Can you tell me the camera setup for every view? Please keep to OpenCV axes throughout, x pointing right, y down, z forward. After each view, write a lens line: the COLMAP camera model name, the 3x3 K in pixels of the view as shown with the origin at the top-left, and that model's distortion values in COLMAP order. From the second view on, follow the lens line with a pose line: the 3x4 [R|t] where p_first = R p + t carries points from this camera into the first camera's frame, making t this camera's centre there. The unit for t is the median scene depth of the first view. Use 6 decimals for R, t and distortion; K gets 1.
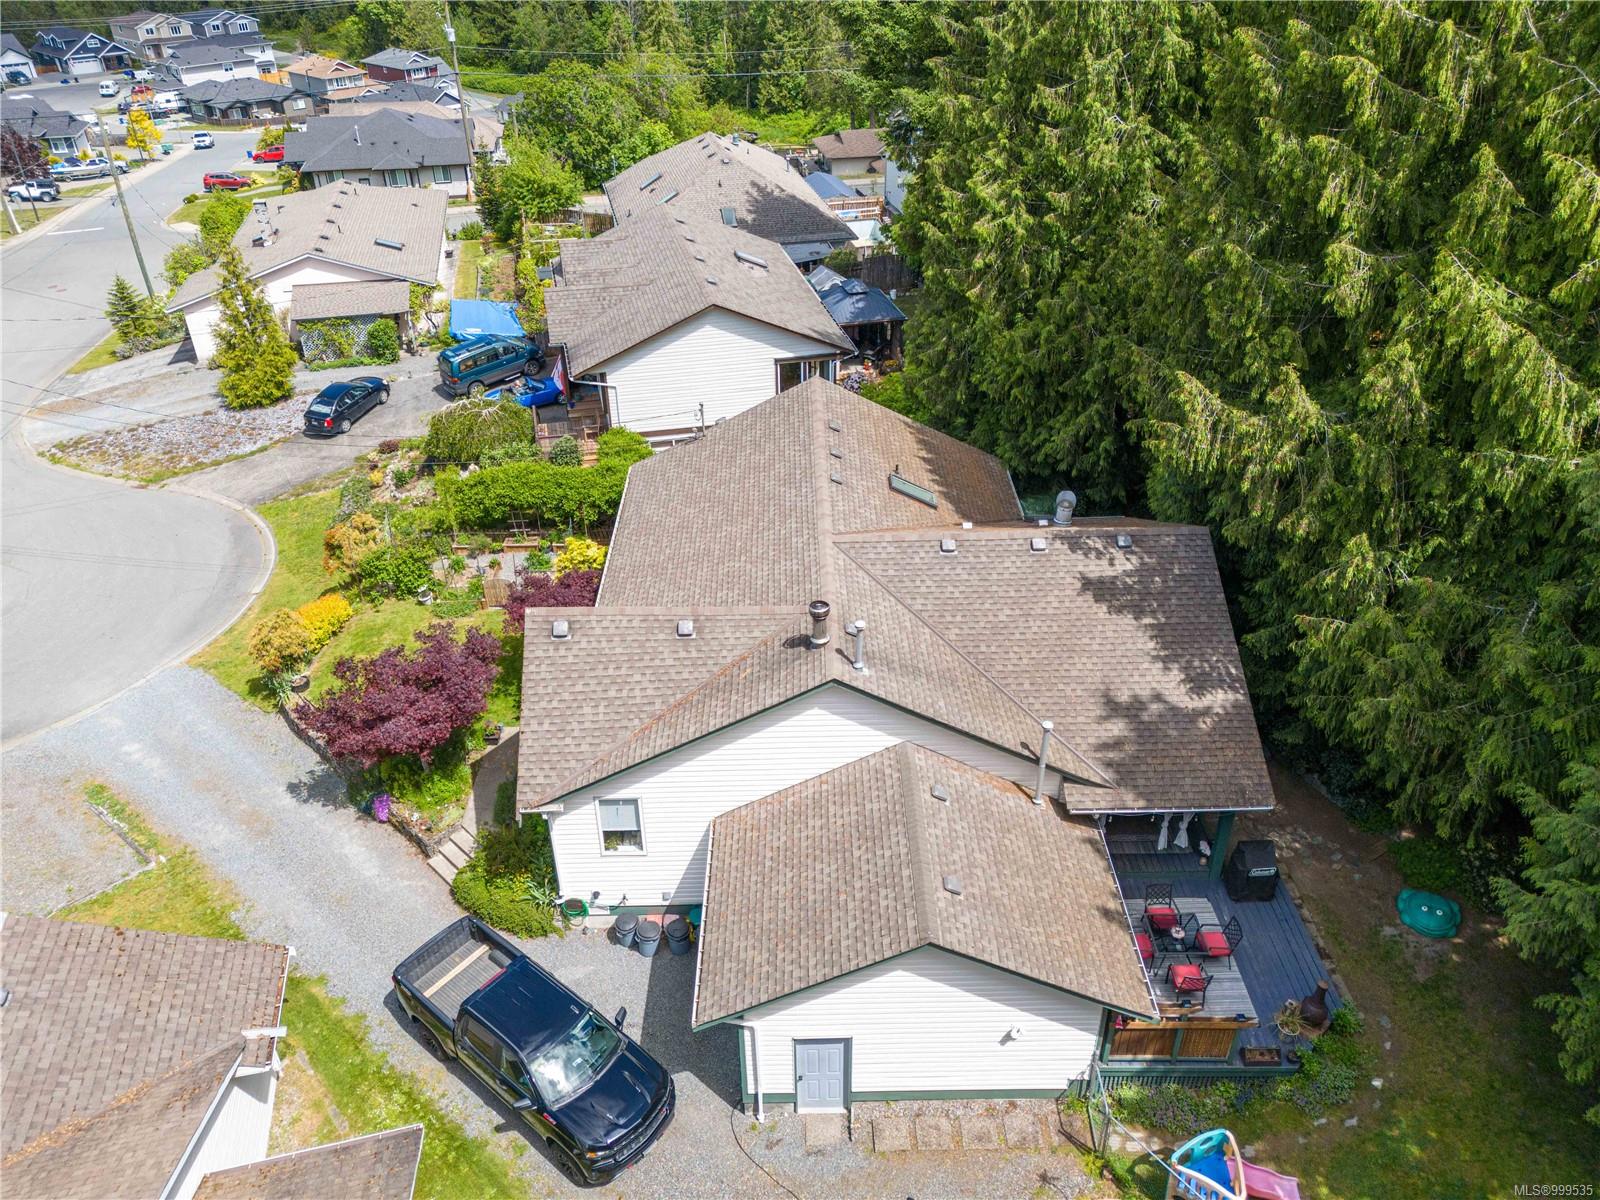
lens RADIAL K [[1178.5, 0, 800.0], [0, 1178.5, 600.0], [0, 0, 1]] dist [0.063206, -0.052498]
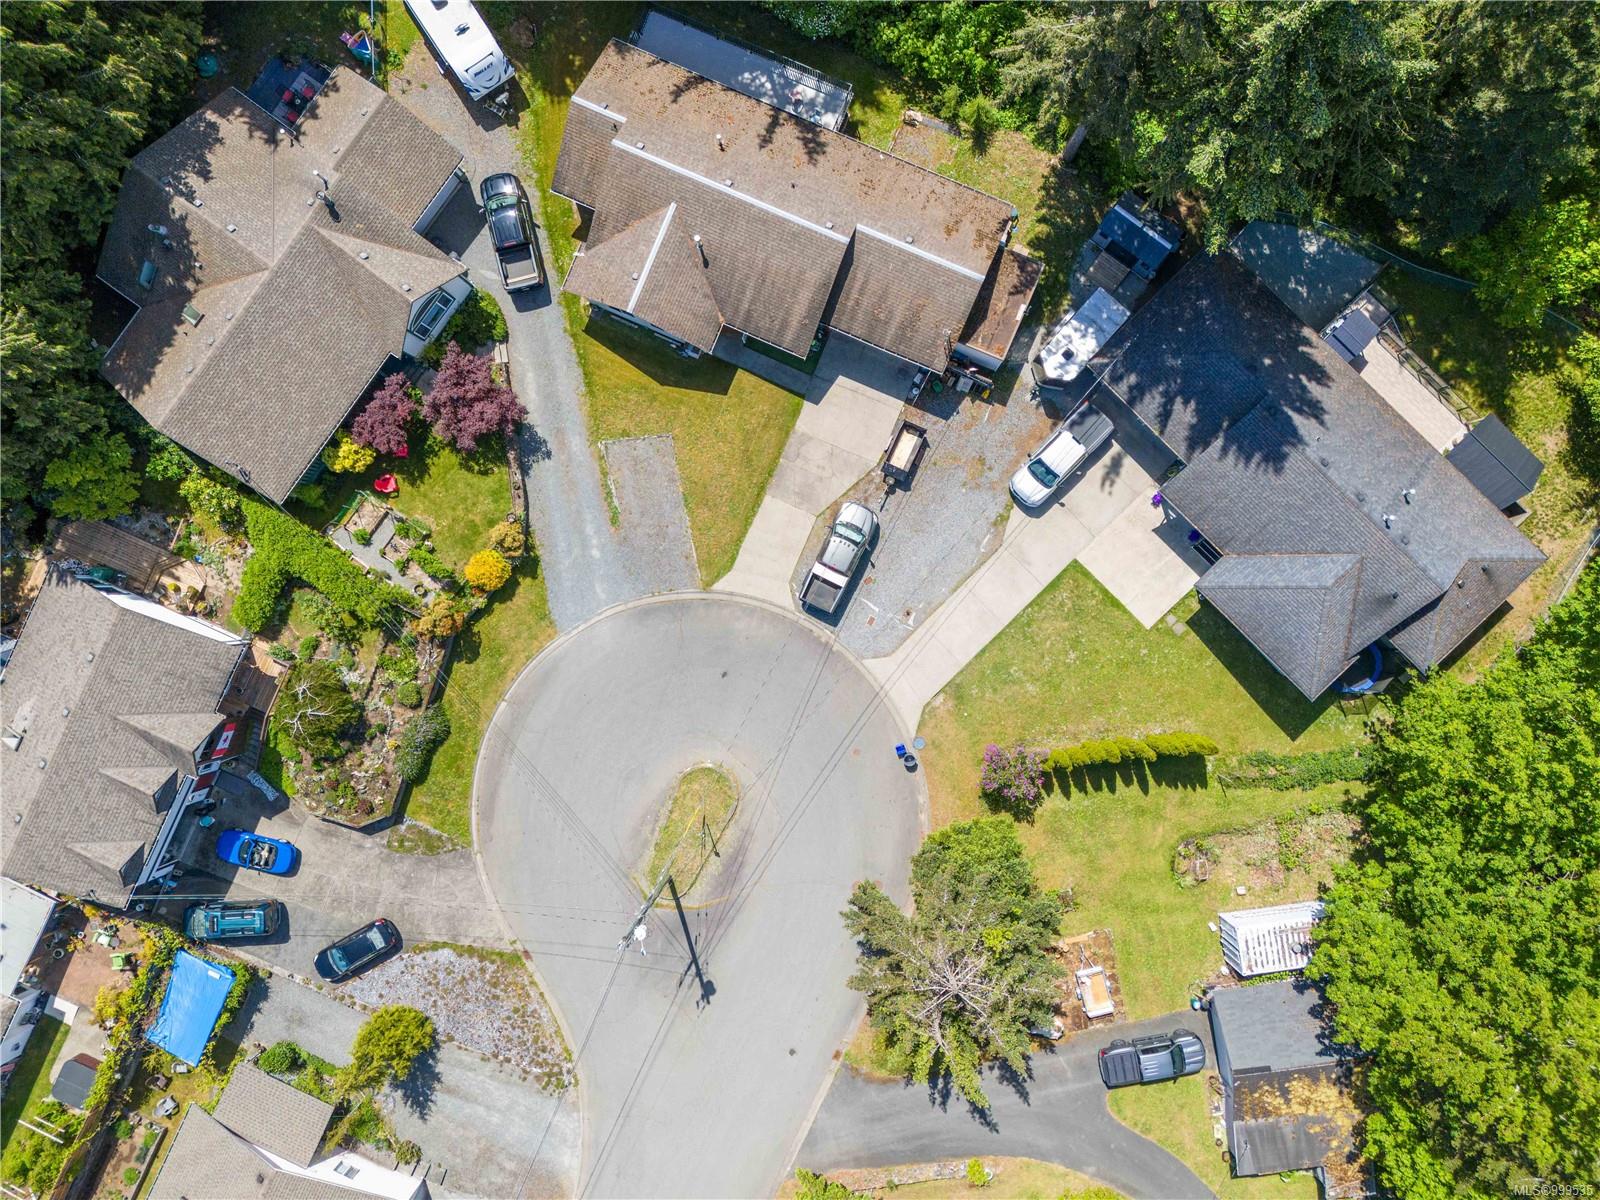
lens RADIAL K [[1161.4, 0, 800.0], [0, 1161.4, 600.0], [0, 0, 1]] dist [0.080259, -0.083238]
pose [[-0.800617, -0.598271, 0.032931, -1.237447], [0.355120, -0.429527, 0.830299, -1.847448], [-0.482599, 0.676446, 0.556345, -0.252589]]
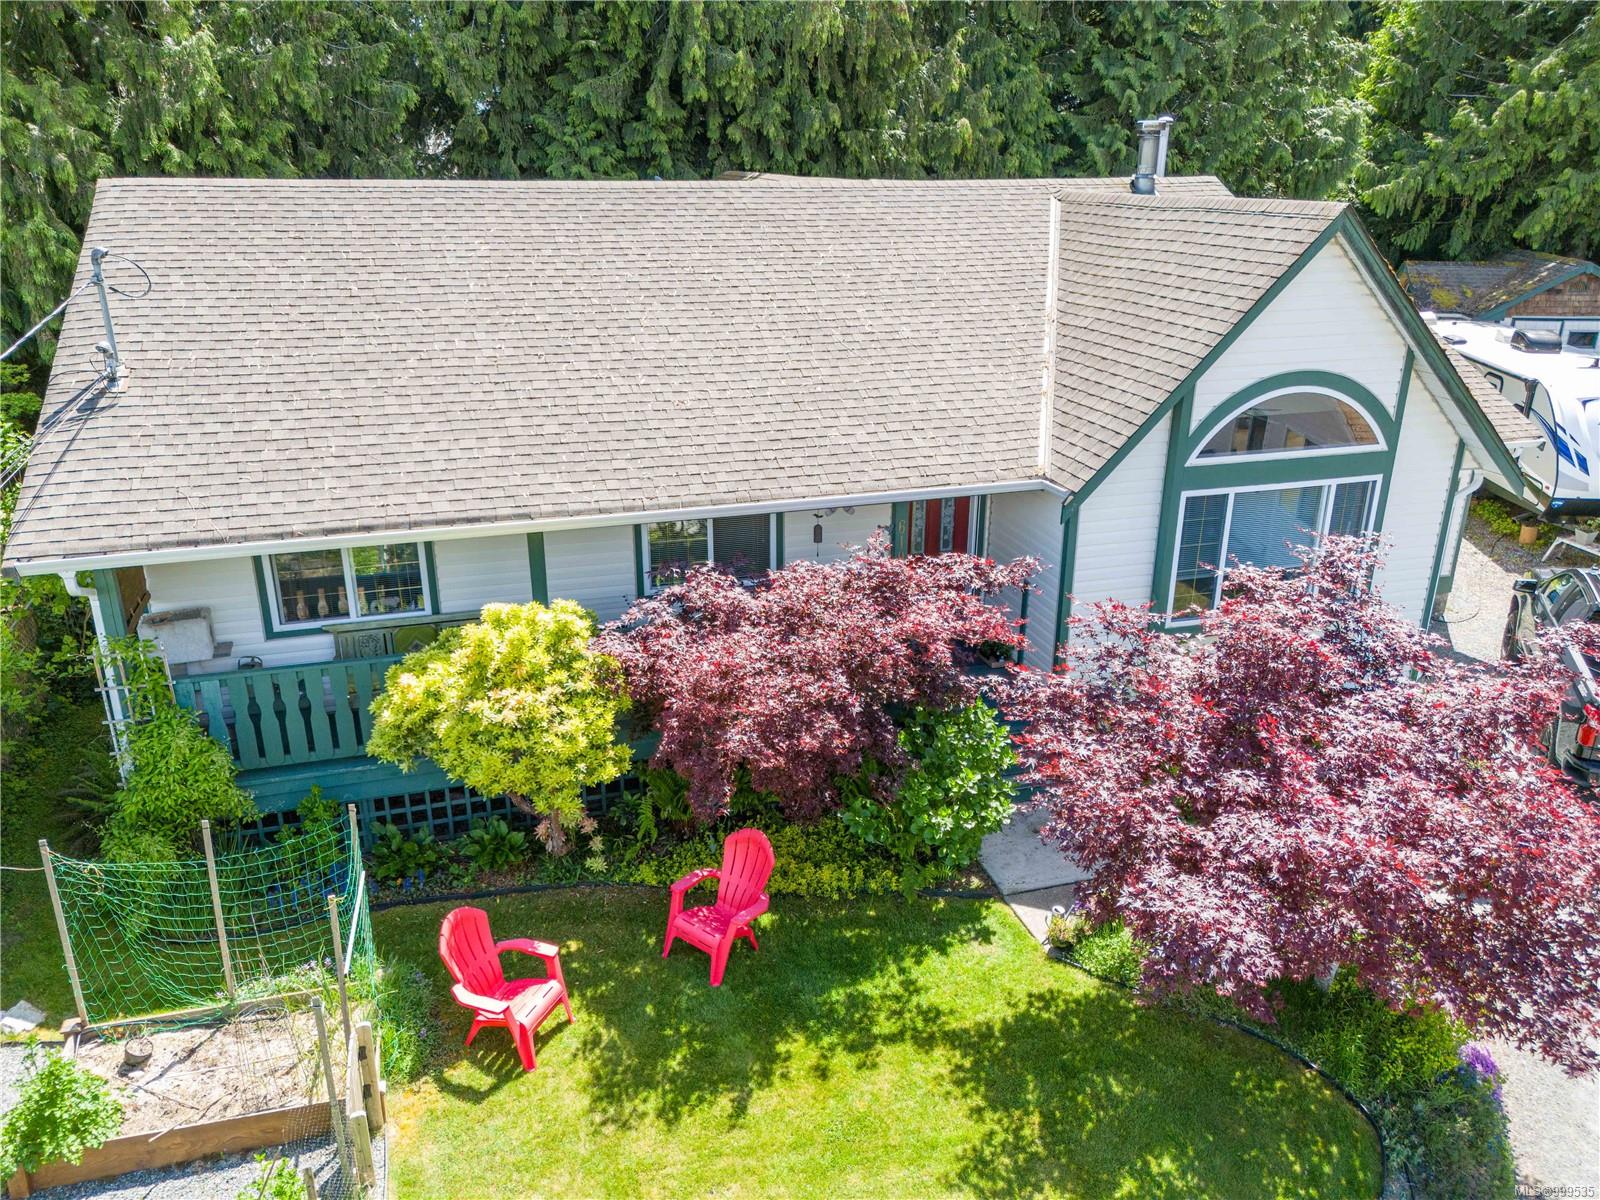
lens RADIAL K [[1178.5, 0, 800.0], [0, 1178.5, 600.0], [0, 0, 1]] dist [0.063206, -0.052498]
pose [[-0.284159, -0.325062, 0.901991, -0.638075], [0.513694, 0.742731, 0.429499, -0.190205], [-0.809550, 0.585394, -0.044072, 1.257696]]
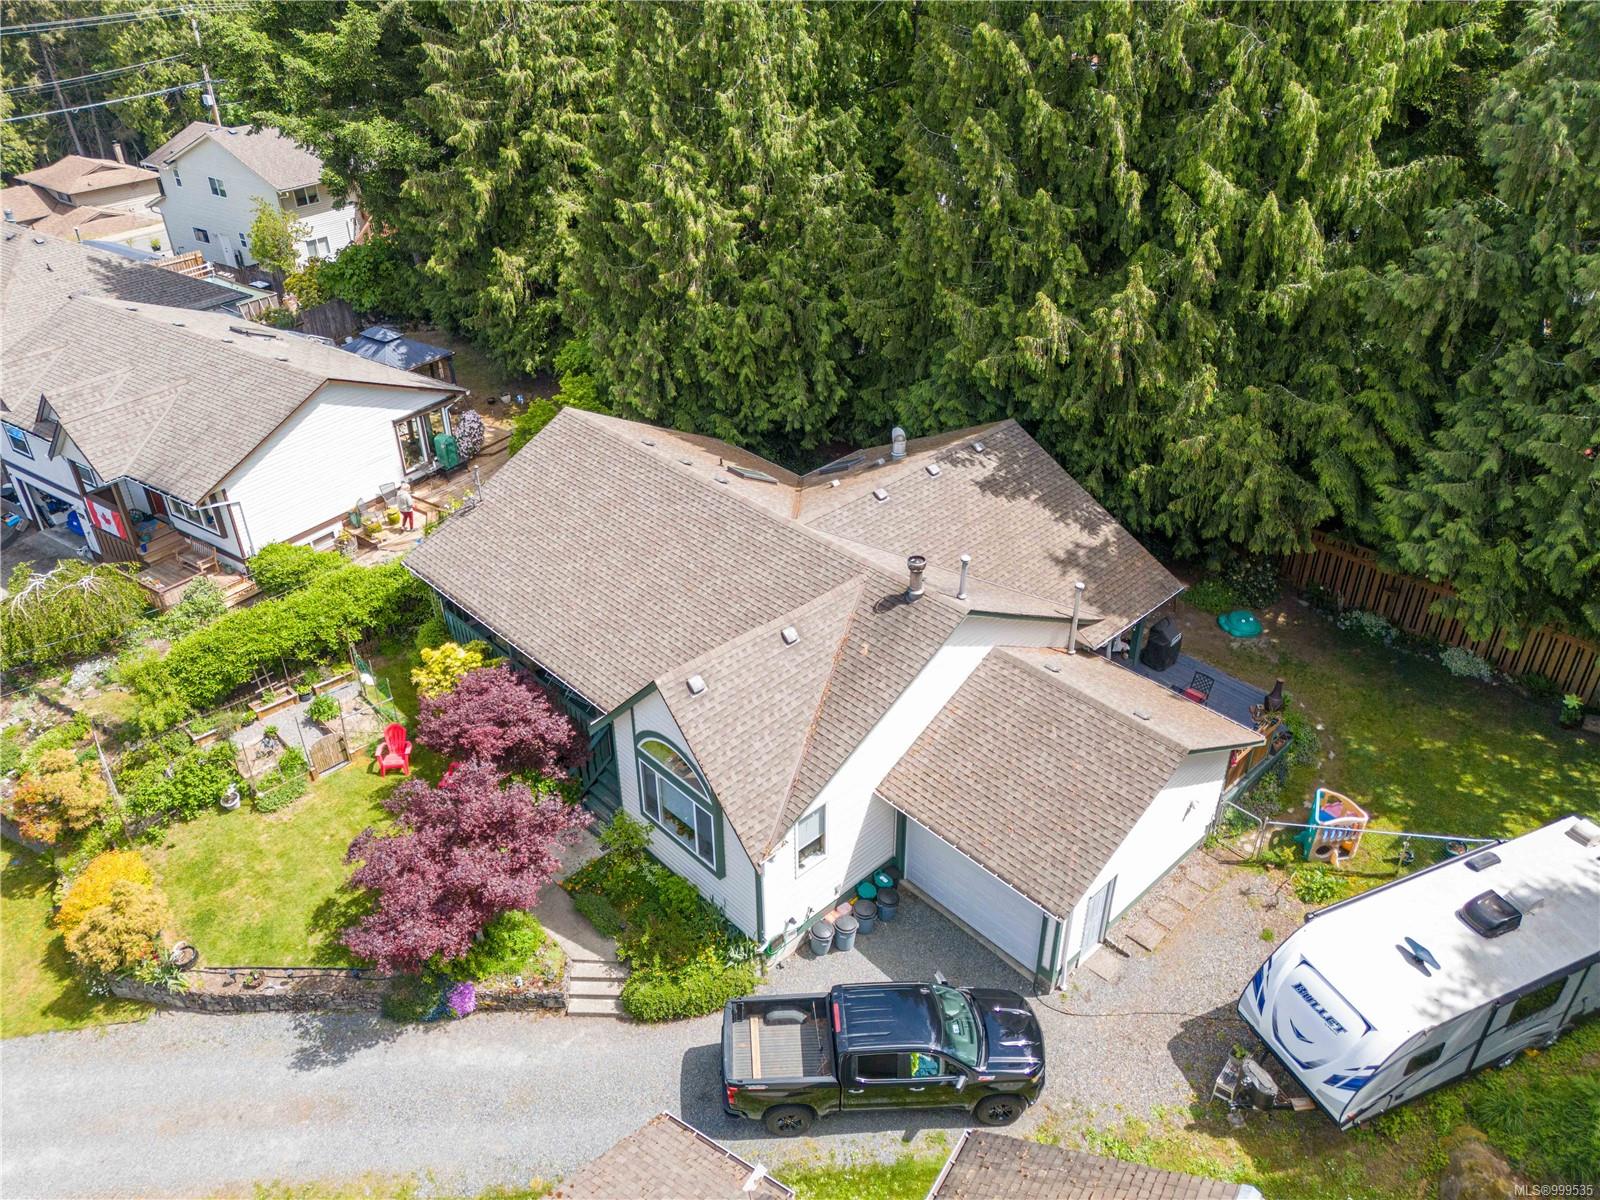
lens RADIAL K [[1178.5, 0, 800.0], [0, 1178.5, 600.0], [0, 0, 1]] dist [0.063206, -0.052498]
pose [[0.726220, -0.359127, 0.586202, -0.660847], [0.363066, 0.924444, 0.116559, -0.117423], [-0.583771, 0.128182, 0.801736, 0.158938]]
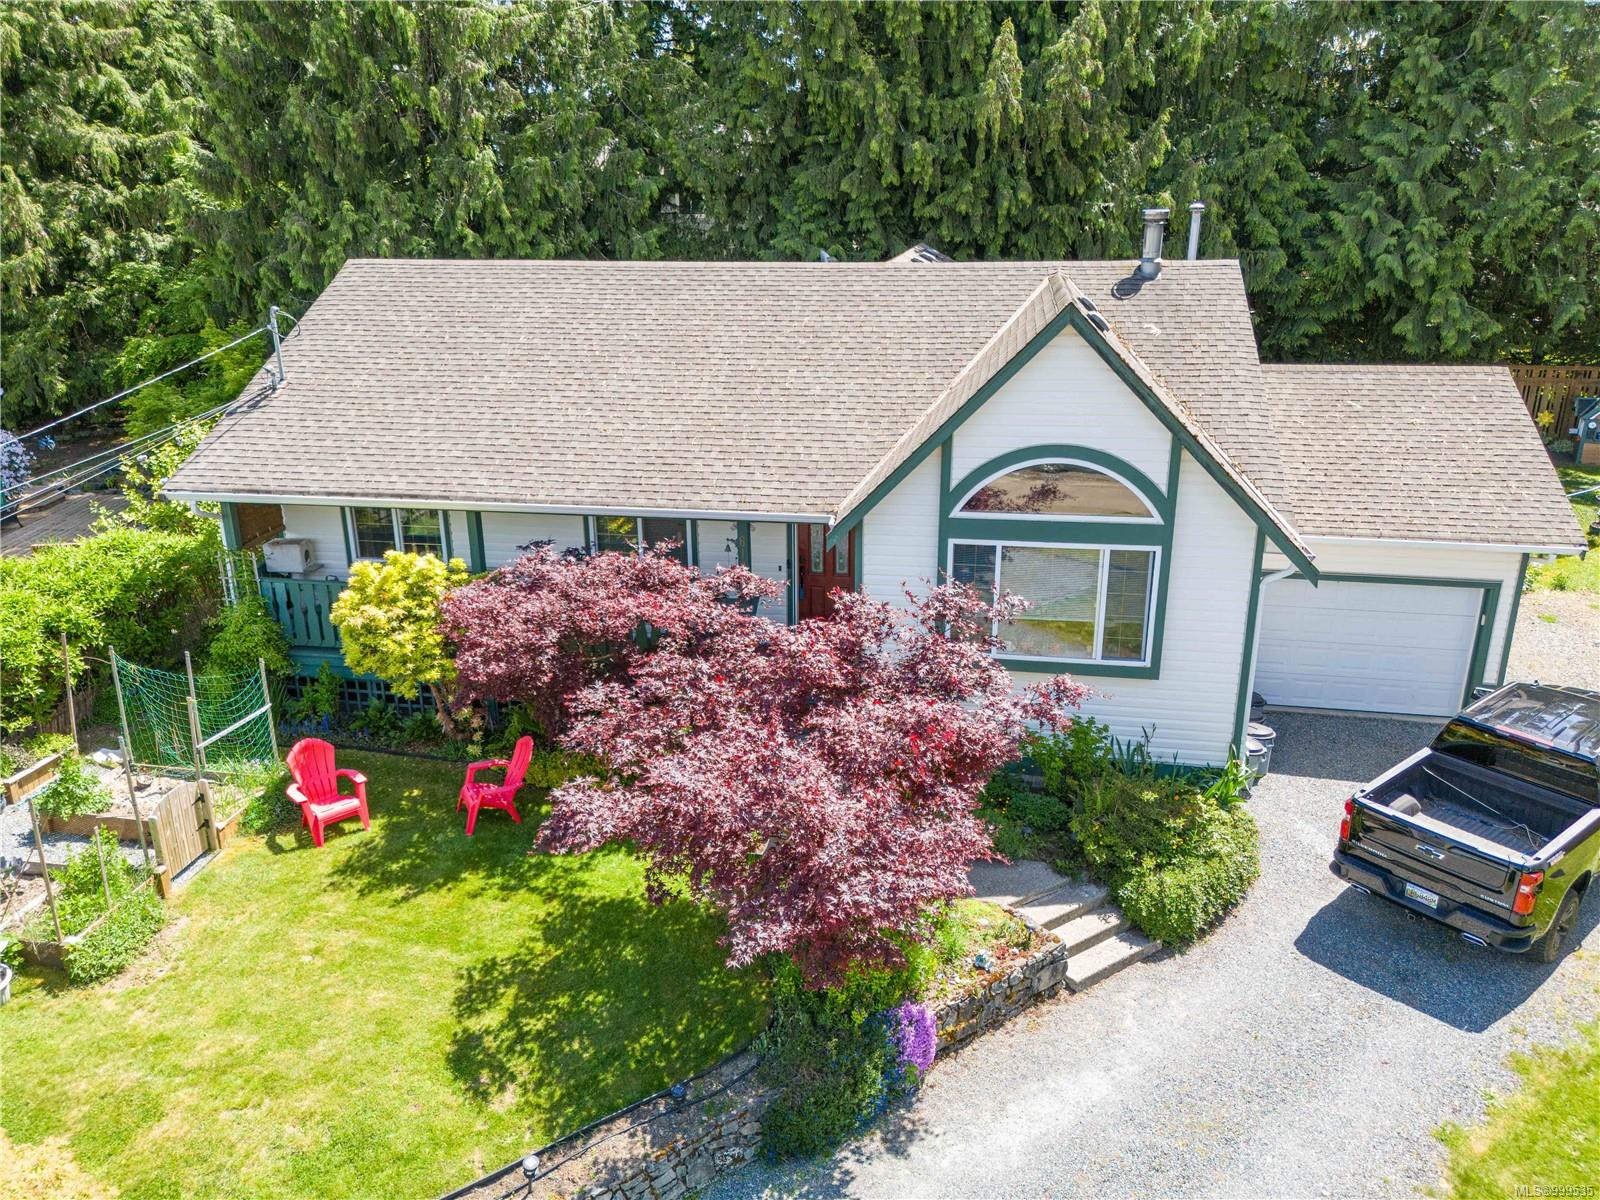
lens RADIAL K [[1178.5, 0, 800.0], [0, 1178.5, 600.0], [0, 0, 1]] dist [0.063206, -0.052498]
pose [[0.170350, -0.303273, 0.937553, -0.787120], [0.530630, 0.829957, 0.172055, -0.039009], [-0.830309, 0.468184, 0.302309, 0.975036]]
